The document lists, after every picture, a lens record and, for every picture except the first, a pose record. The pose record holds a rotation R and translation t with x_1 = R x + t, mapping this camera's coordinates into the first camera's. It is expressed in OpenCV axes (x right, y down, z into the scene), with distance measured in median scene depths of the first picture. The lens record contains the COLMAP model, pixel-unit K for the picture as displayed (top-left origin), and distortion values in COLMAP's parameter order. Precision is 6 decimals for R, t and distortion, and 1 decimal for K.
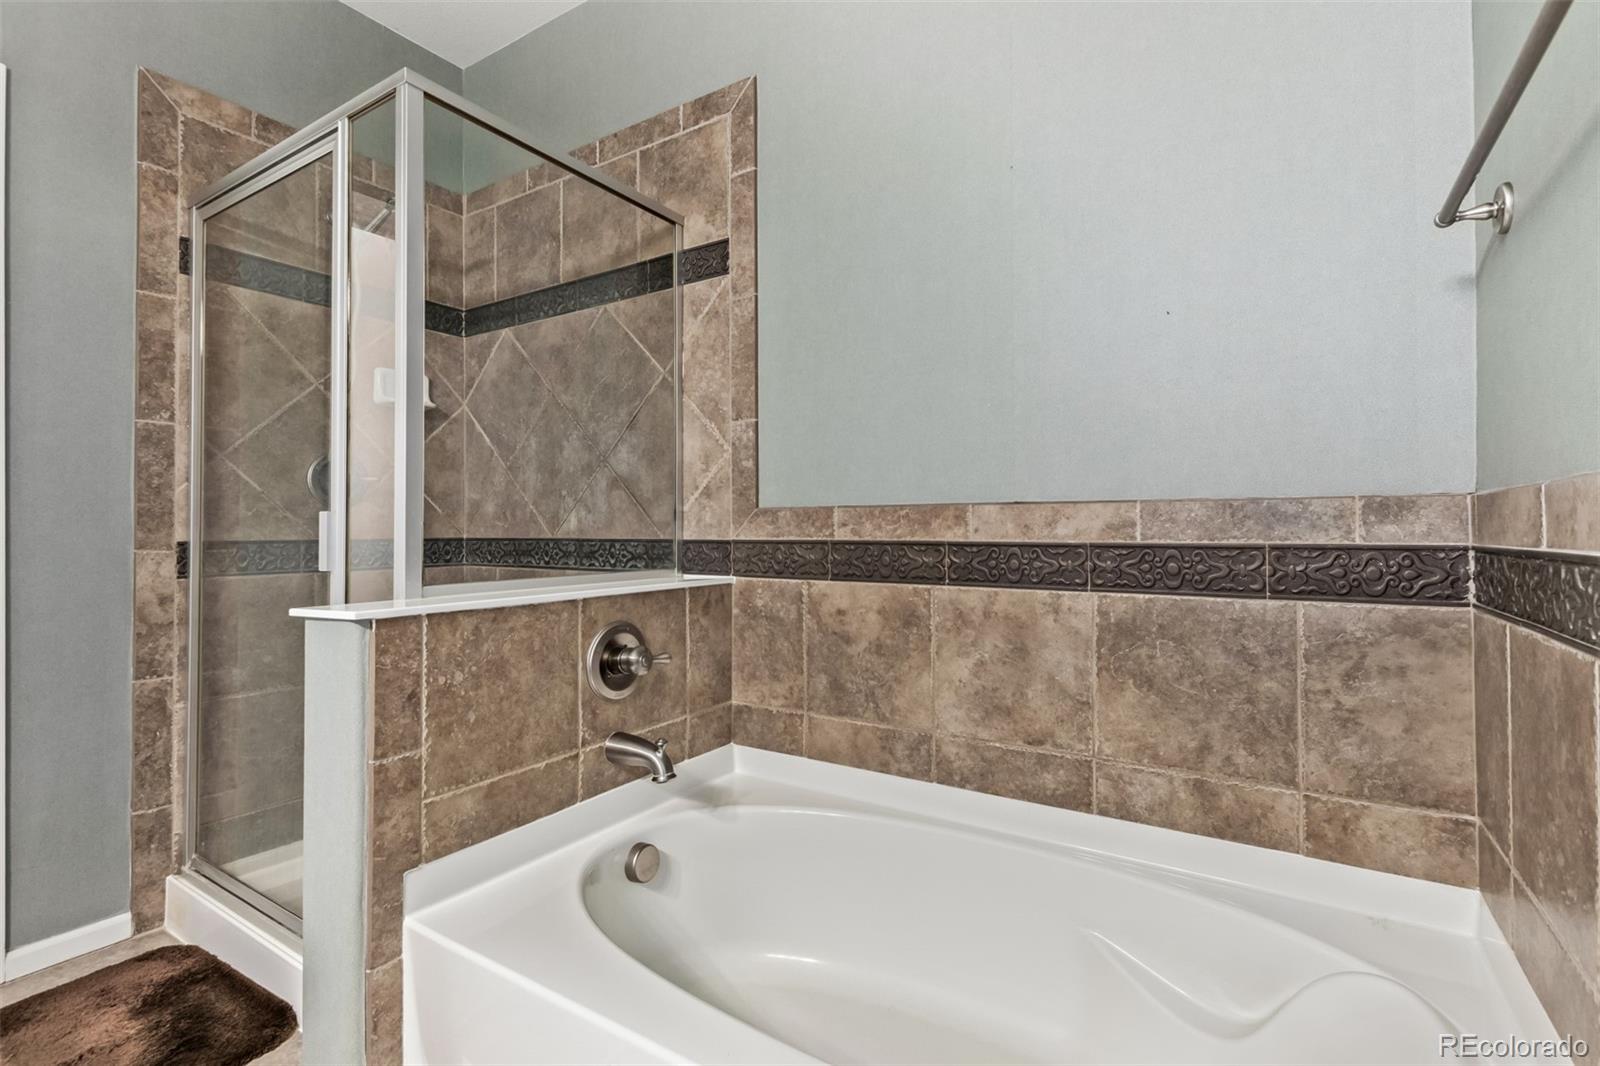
lens RADIAL K [[742.1, 0, 803.3], [0, 742.1, 526.7], [0, 0, 1]] dist [0.004167, -0.002876]
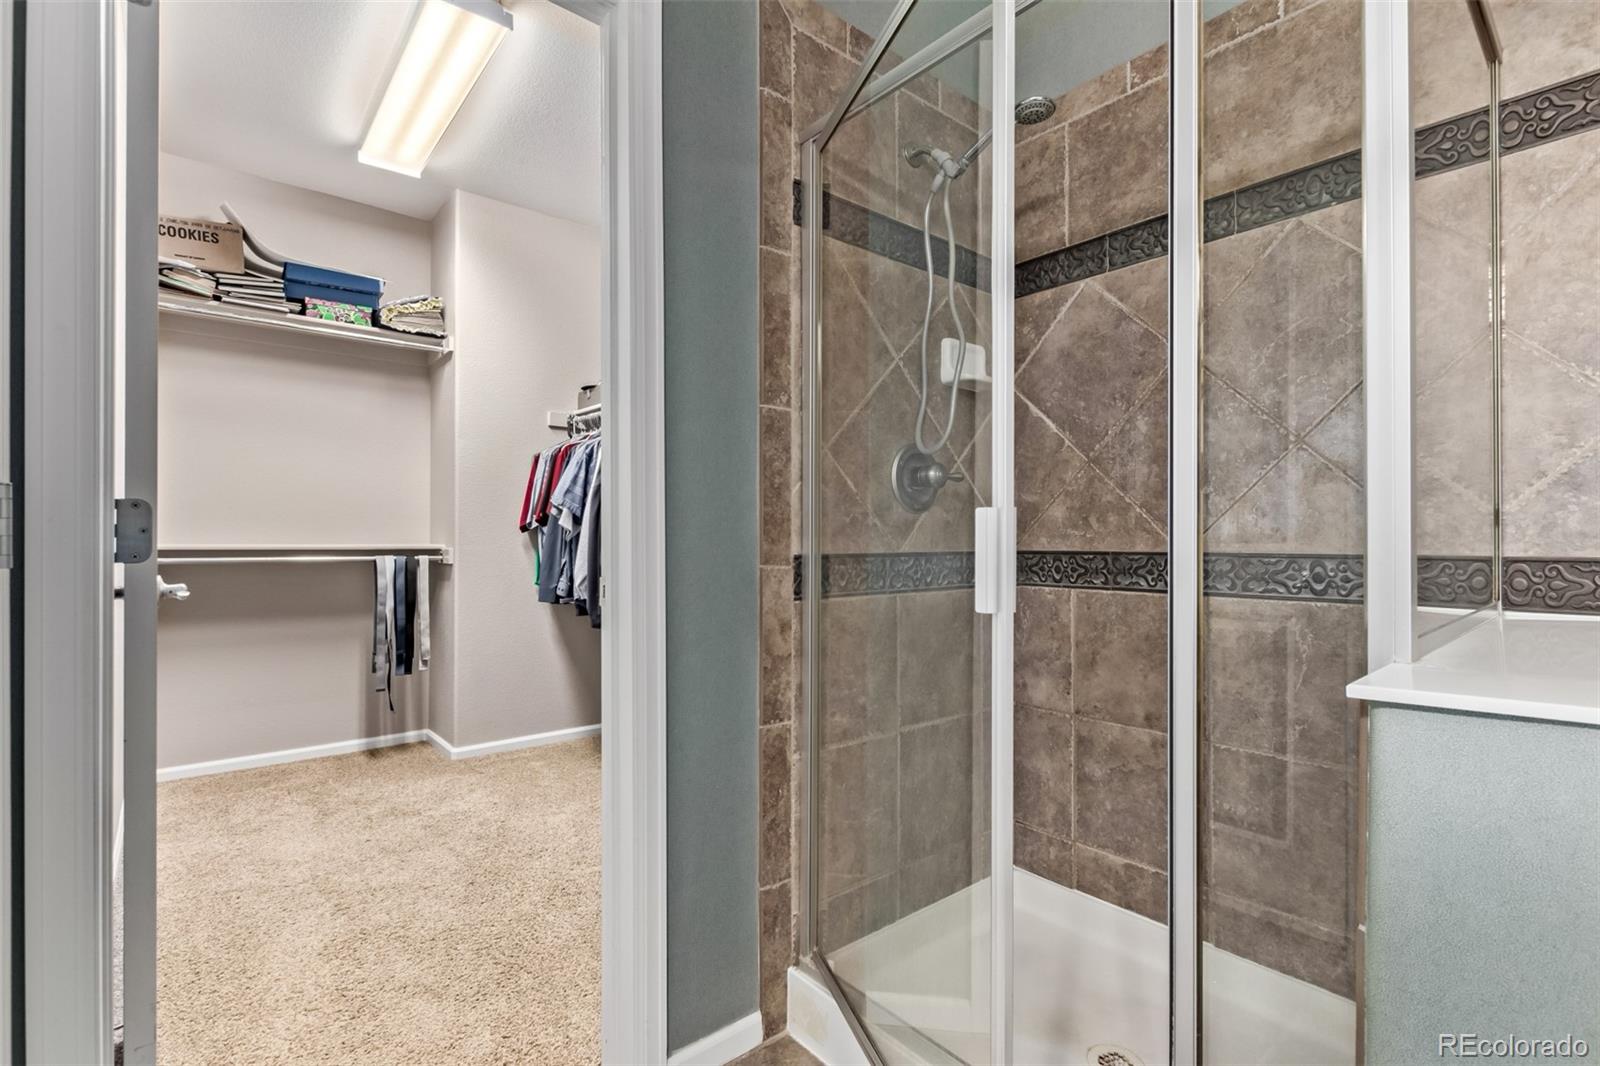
lens RADIAL K [[742.1, 0, 797.9], [0, 742.1, 538.9], [0, 0, 1]] dist [0.004167, -0.002876]
pose [[0.952322, 0.001481, -0.305090, -0.590114], [-0.000413, 0.999994, 0.003564, -0.000139], [0.305094, -0.003269, 0.952317, 0.229469]]
